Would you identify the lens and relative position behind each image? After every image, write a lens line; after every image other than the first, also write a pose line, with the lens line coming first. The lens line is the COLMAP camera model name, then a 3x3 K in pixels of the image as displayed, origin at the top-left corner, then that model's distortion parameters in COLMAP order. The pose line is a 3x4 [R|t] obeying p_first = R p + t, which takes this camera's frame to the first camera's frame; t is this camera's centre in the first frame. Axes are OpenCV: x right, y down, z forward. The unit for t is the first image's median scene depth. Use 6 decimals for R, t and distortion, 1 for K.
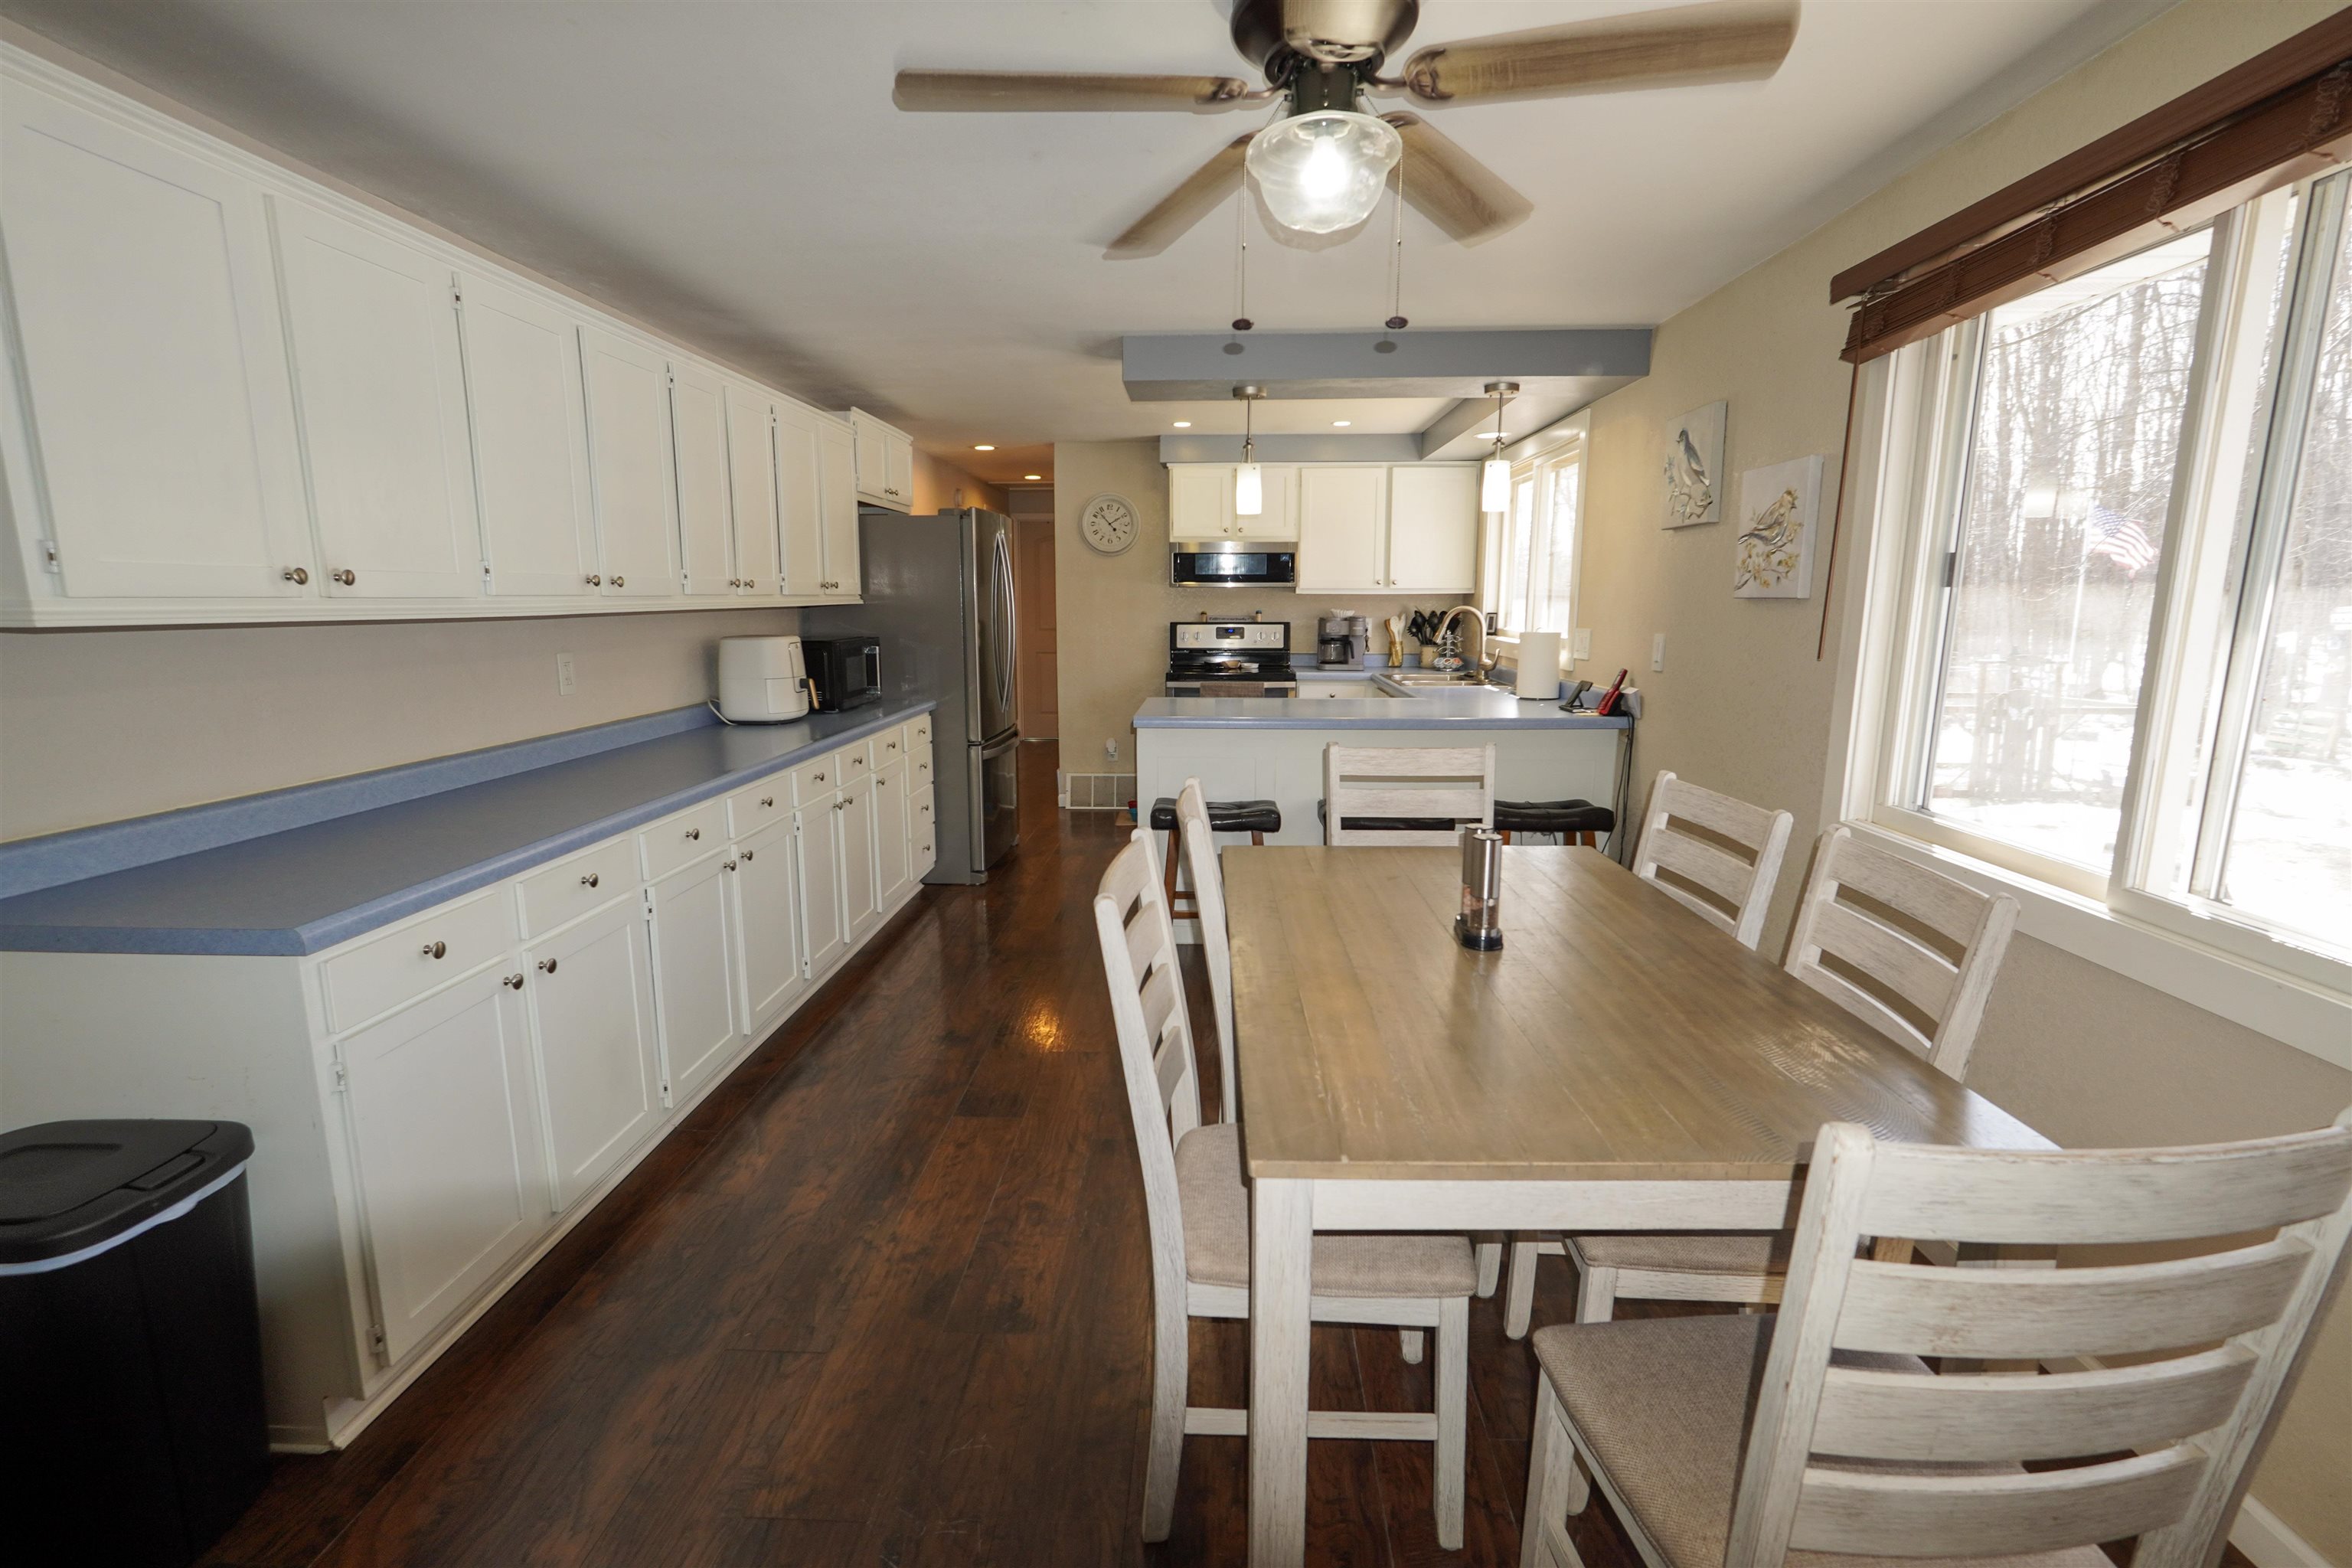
lens RADIAL K [[1091.2, 0, 1176.0], [0, 1091.2, 780.1], [0, 0, 1]] dist [-0.008069, 0.001702]
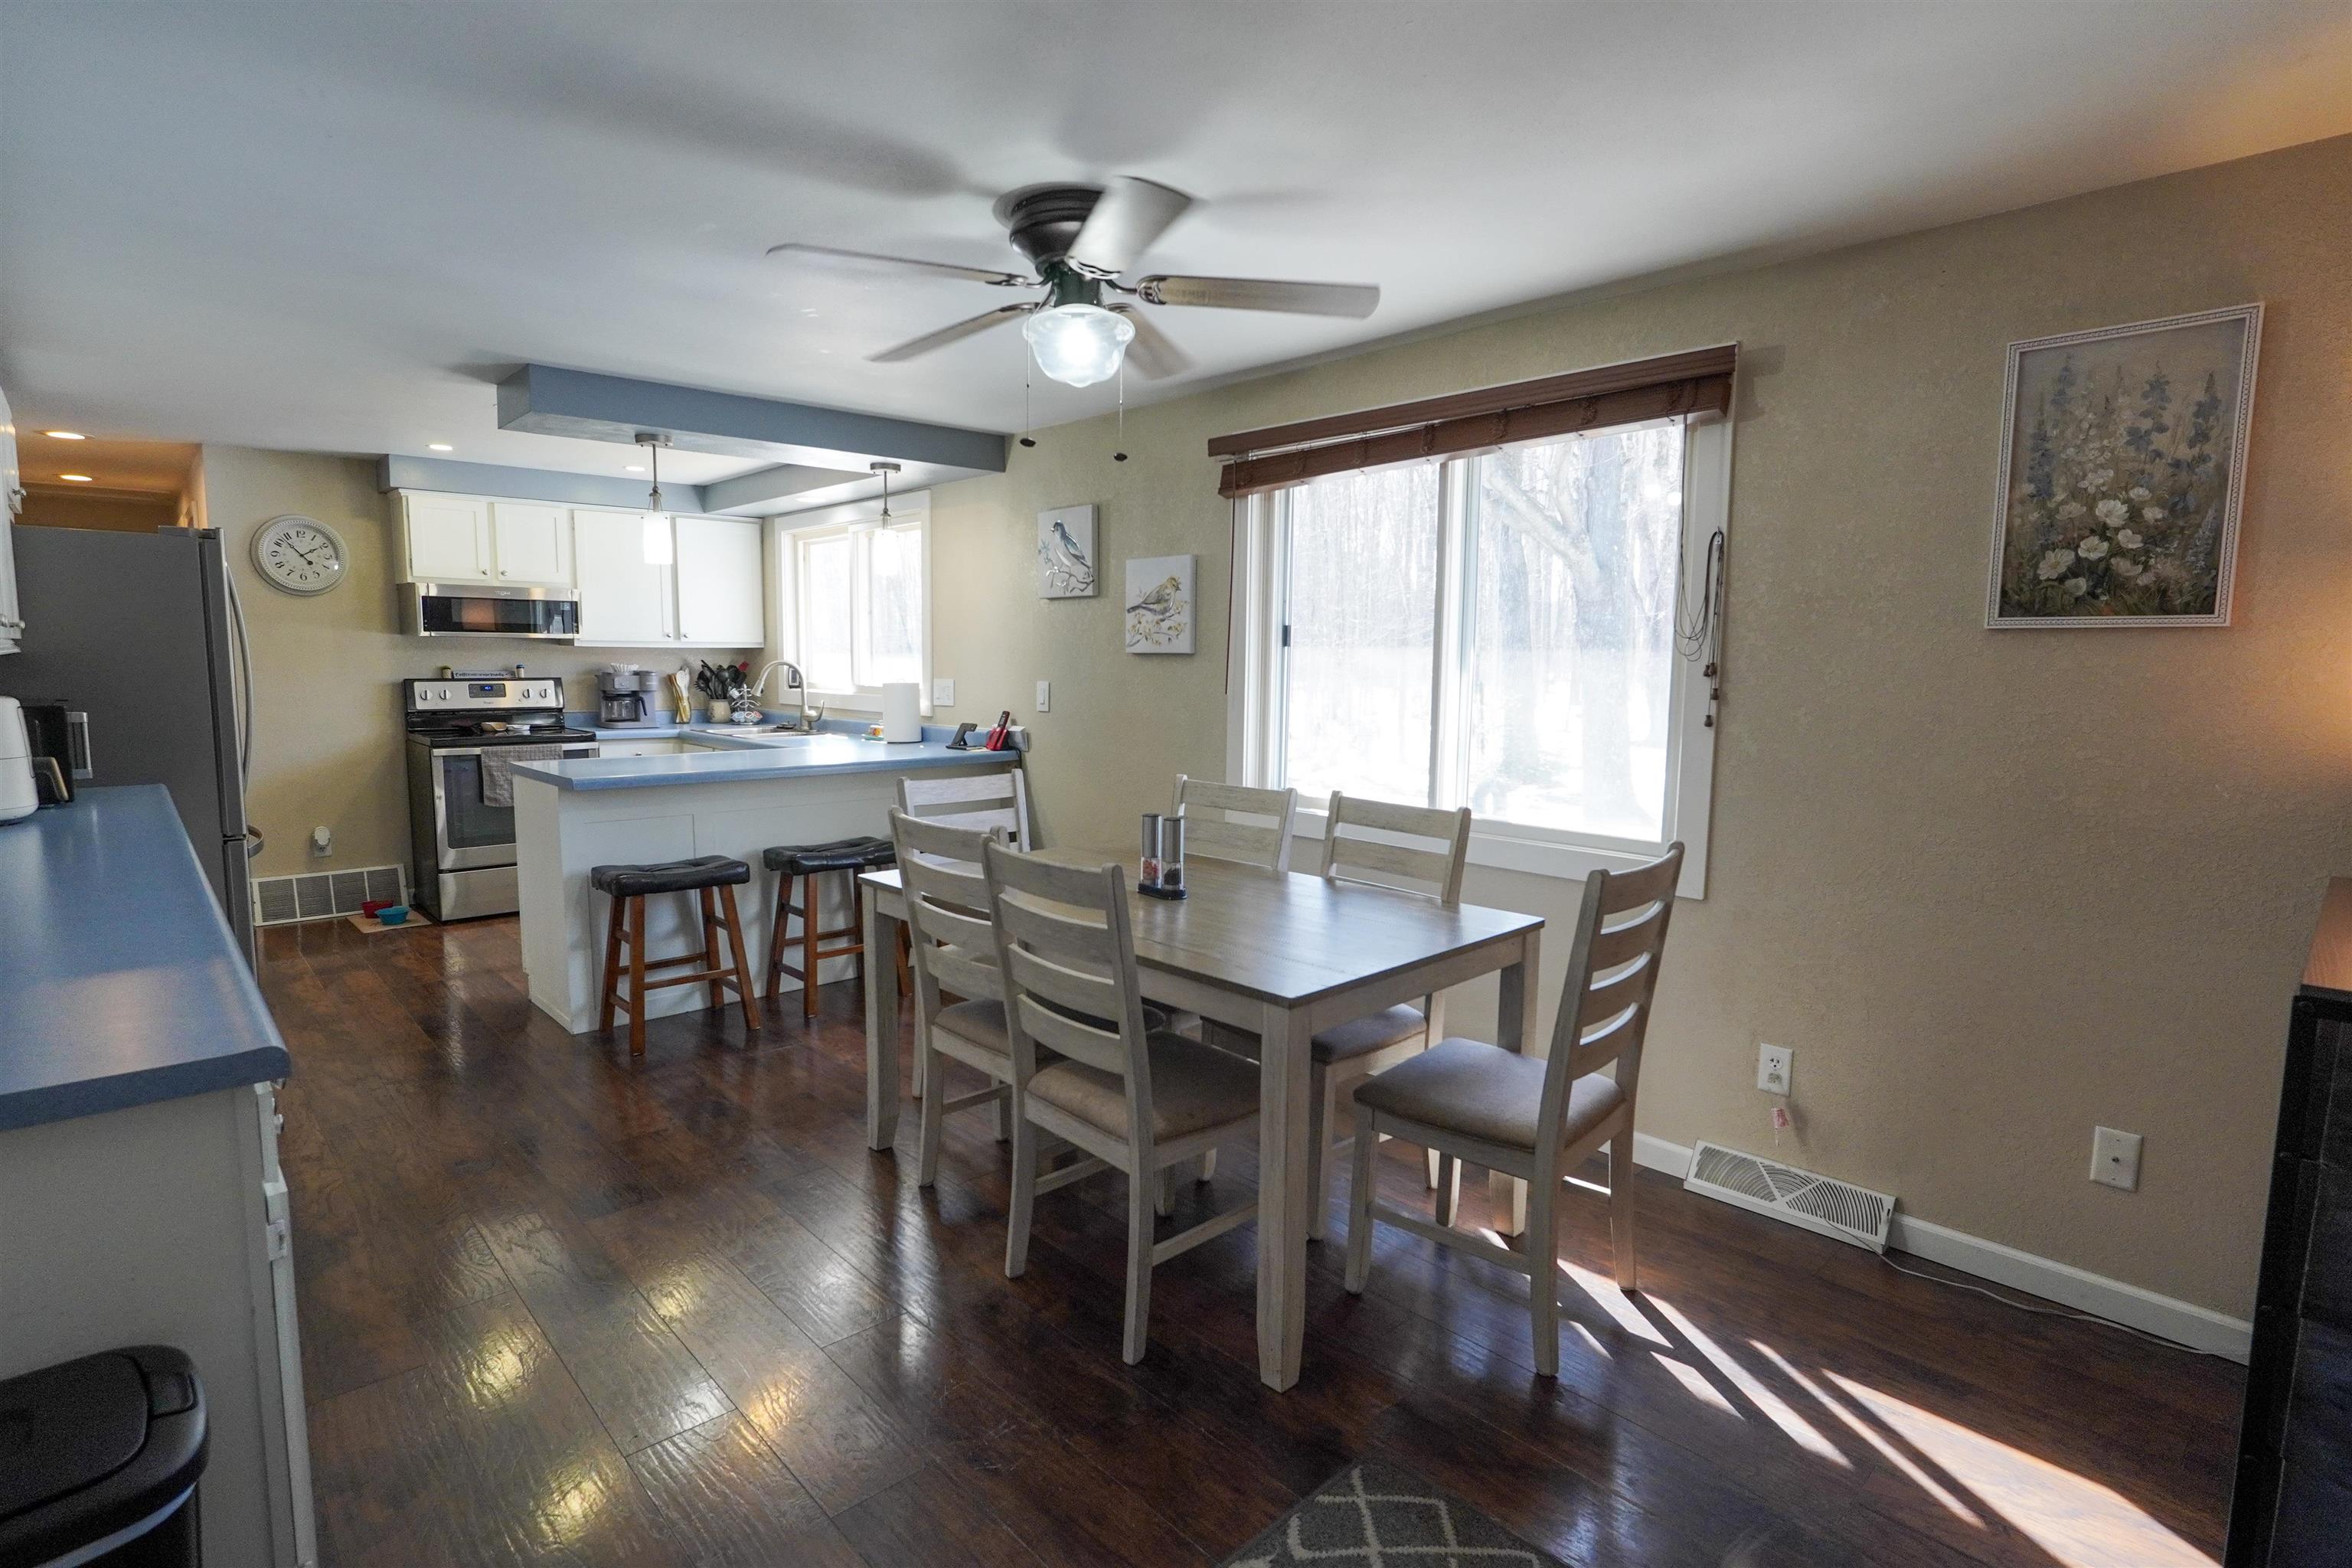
lens RADIAL K [[1187.8, 0, 1155.7], [0, 1187.8, 784.8], [0, 0, 1]] dist [0.010280, 0.001603]
pose [[0.717238, -0.072310, 0.693067, -0.239922], [0.110079, 0.993870, -0.010224, 0.006451], [-0.688079, 0.083625, 0.720801, -0.033429]]
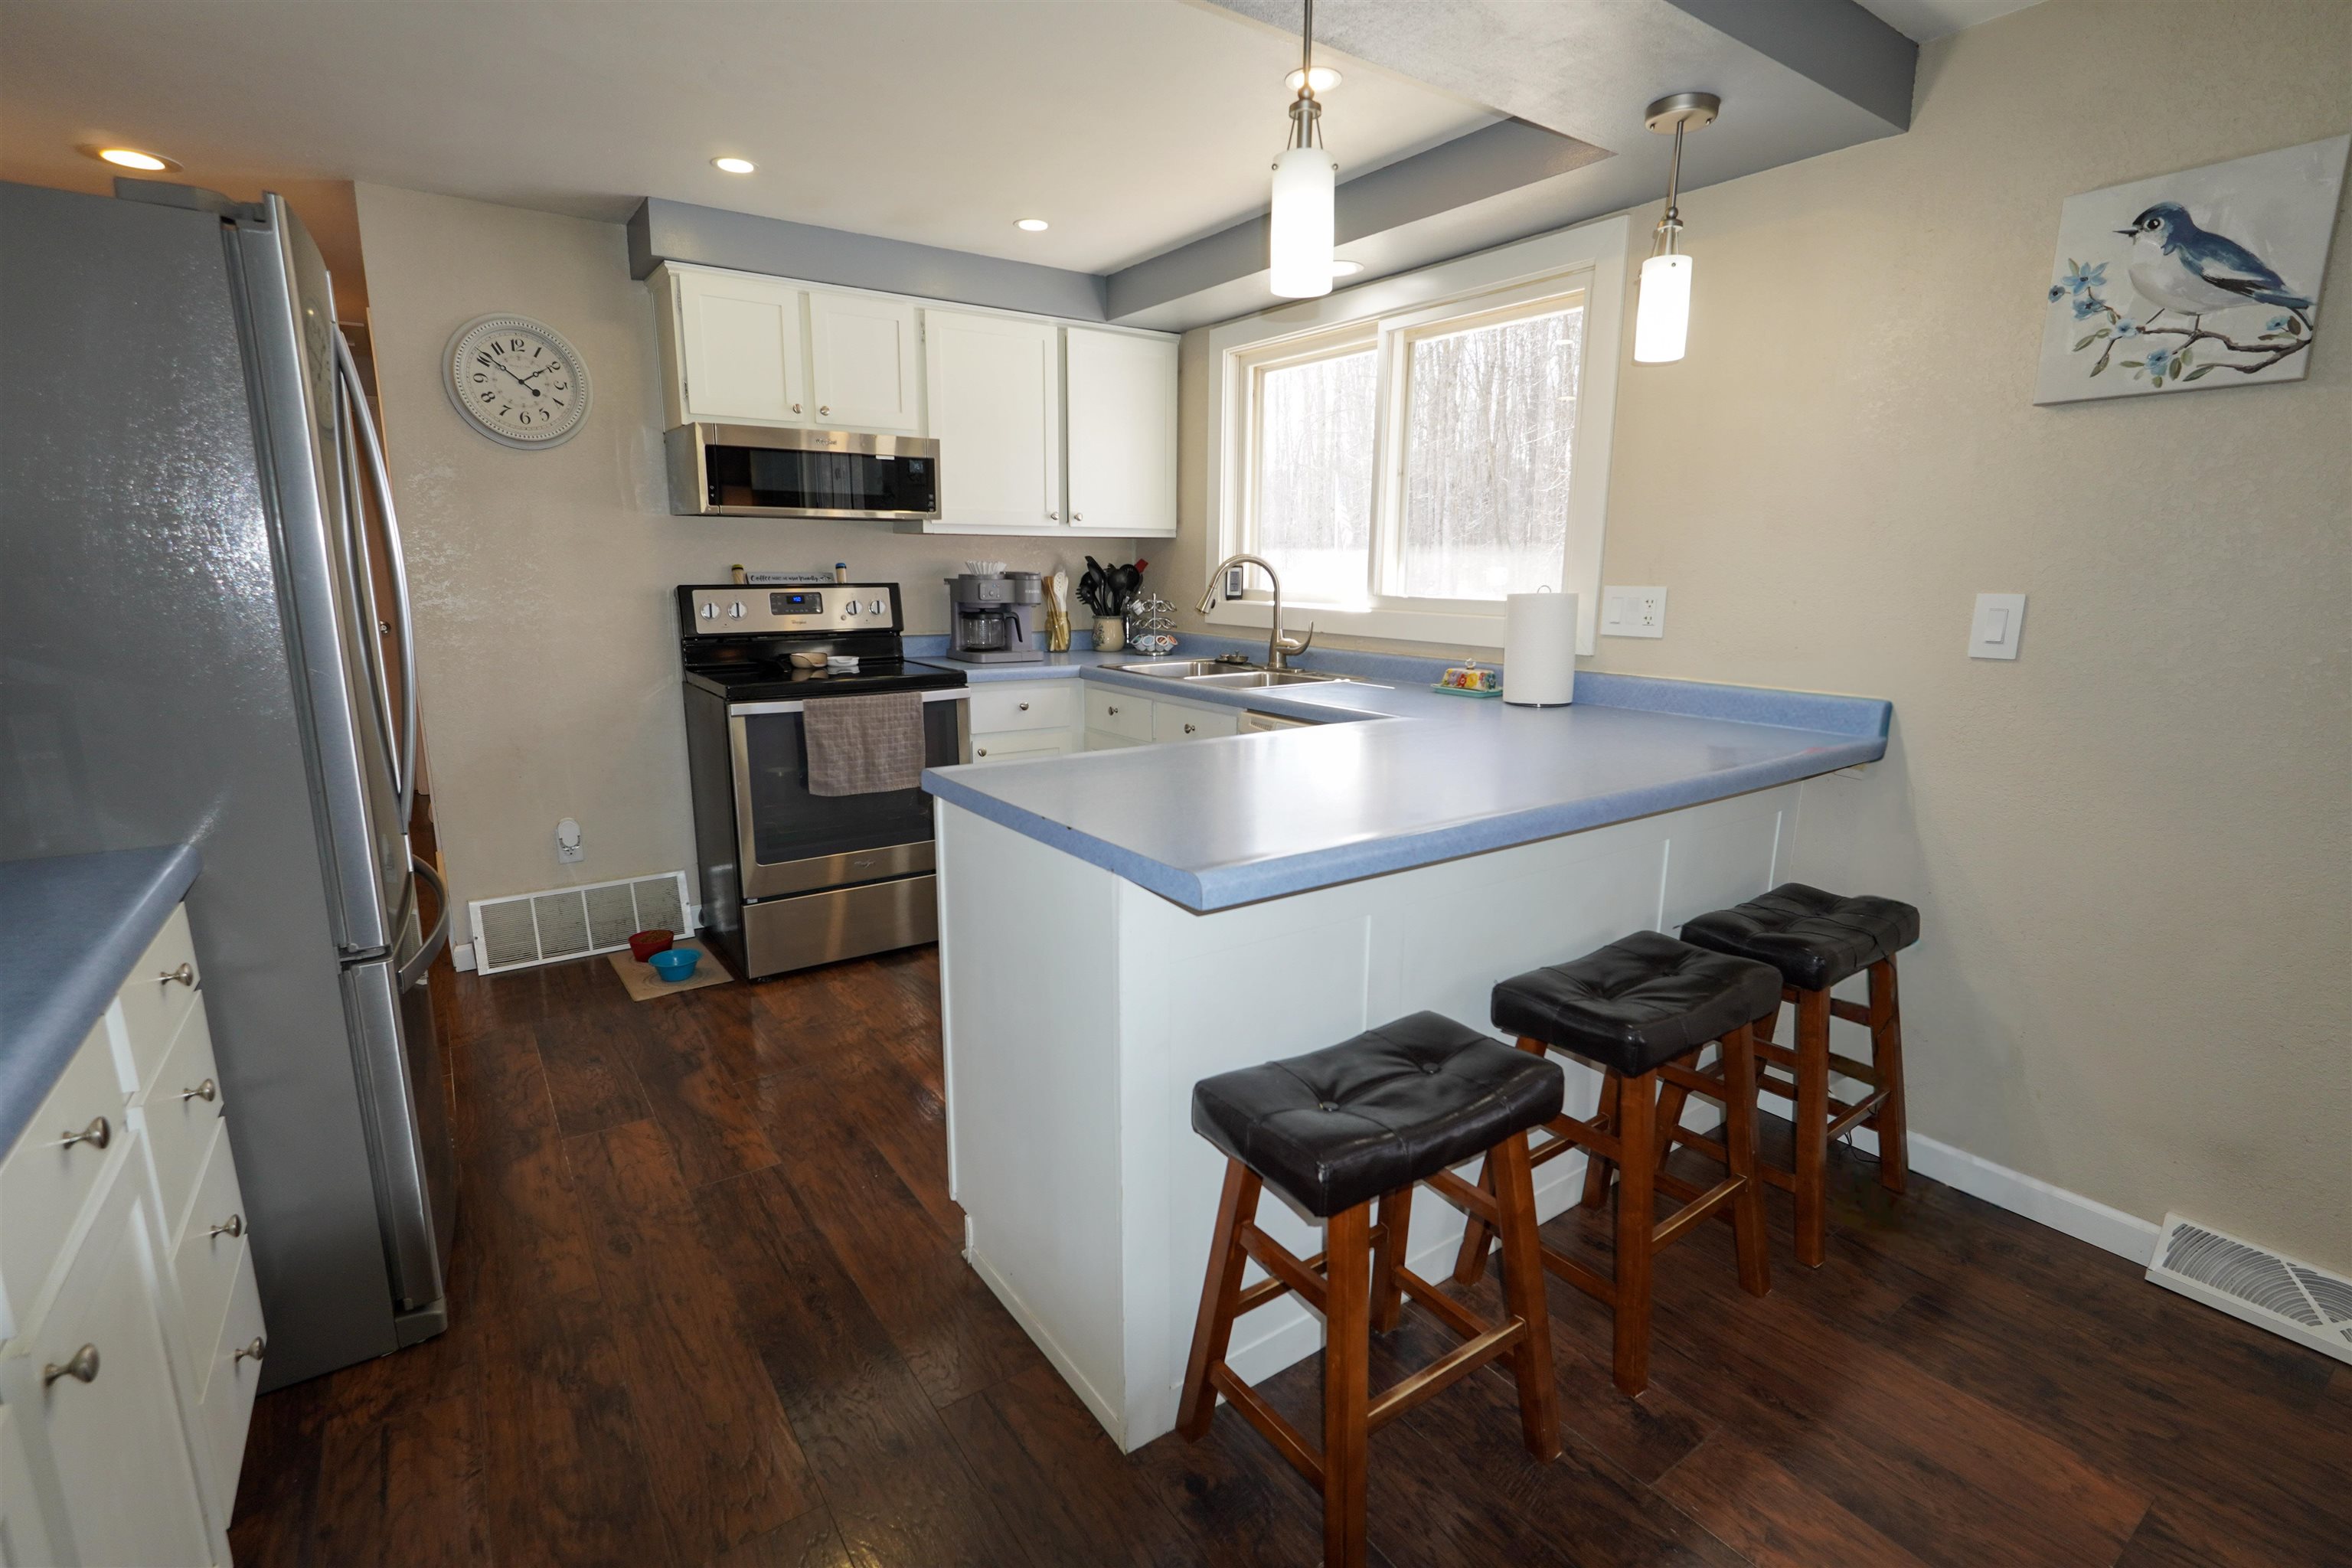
lens RADIAL K [[1091.2, 0, 1166.2], [0, 1091.2, 783.7], [0, 0, 1]] dist [-0.008069, 0.001702]
pose [[0.796808, -0.118068, 0.592586, -0.145938], [0.096000, 0.993003, 0.068763, -0.067852], [-0.596558, 0.002098, 0.802567, 0.468785]]
